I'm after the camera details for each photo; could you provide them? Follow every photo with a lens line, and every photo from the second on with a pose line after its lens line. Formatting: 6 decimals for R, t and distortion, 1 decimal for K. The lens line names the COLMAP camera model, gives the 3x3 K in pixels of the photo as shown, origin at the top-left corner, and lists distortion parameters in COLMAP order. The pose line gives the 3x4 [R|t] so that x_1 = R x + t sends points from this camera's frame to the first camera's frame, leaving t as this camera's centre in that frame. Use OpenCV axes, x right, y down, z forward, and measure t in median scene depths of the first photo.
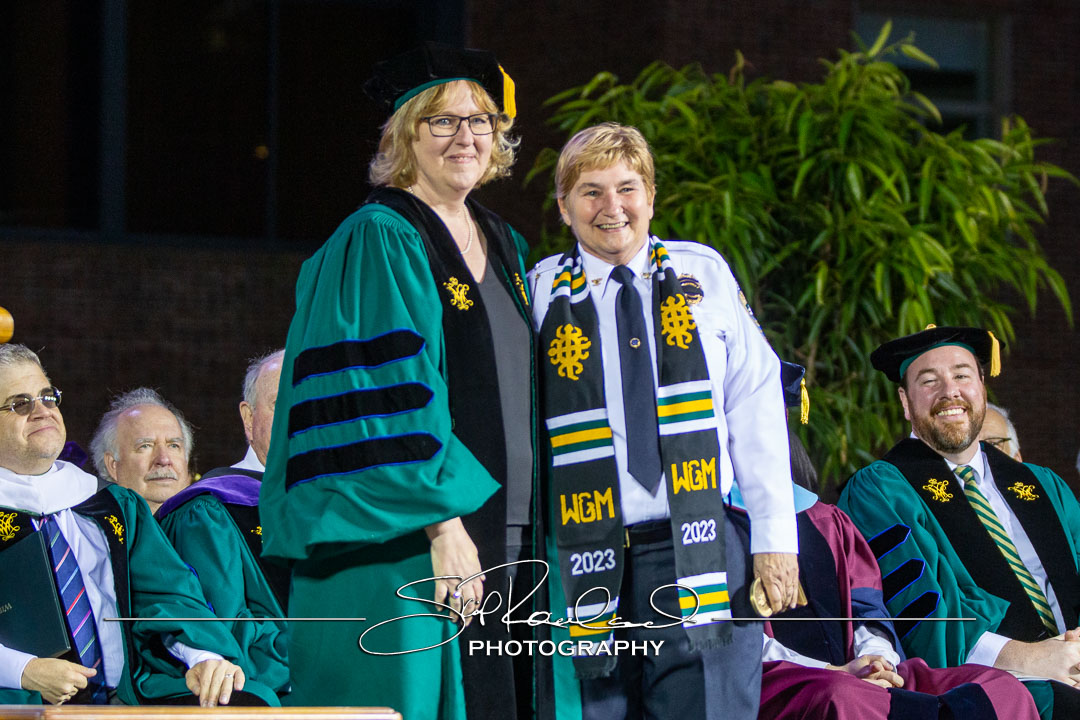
lens RADIAL K [[6238.4, 0, 539.6], [0, 6238.4, 359.6], [0, 0, 1]] dist [-1.105036, -7.471157]
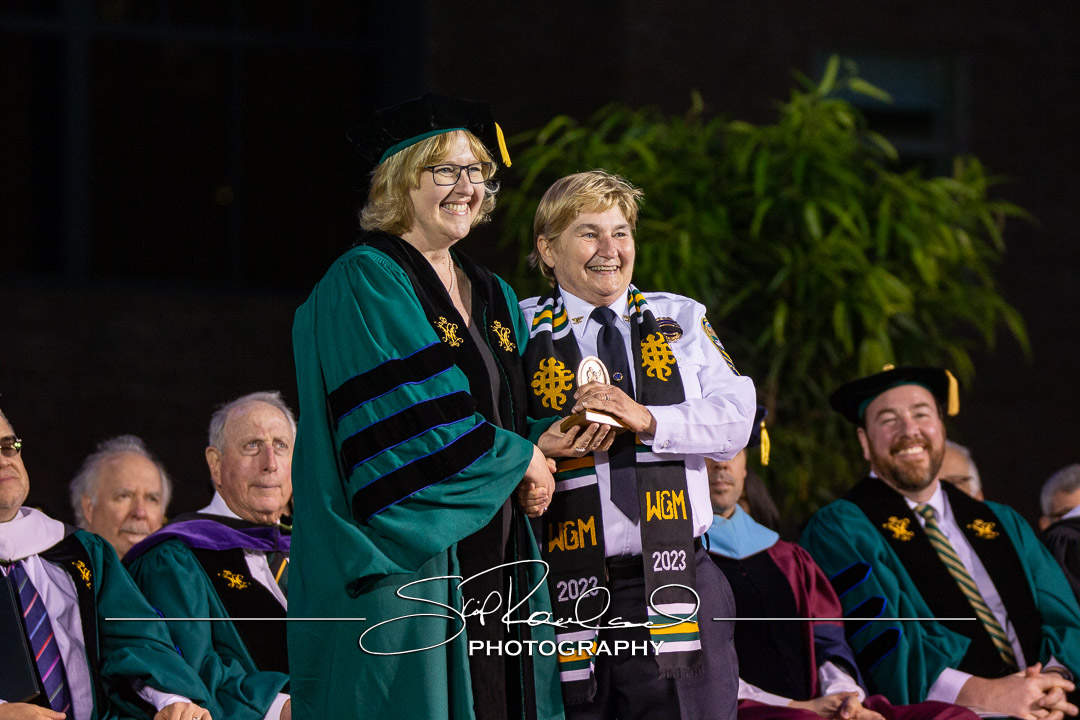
lens RADIAL K [[6867.8, 0, 590.9], [0, 6867.8, 359.7], [0, 0, 1]] dist [-2.921758, 53.067034]
pose [[0.999744, -0.010684, 0.019944, -0.007281], [0.010861, 0.999902, -0.008791, 0.002930], [-0.019848, 0.009006, 0.999762, -0.102345]]
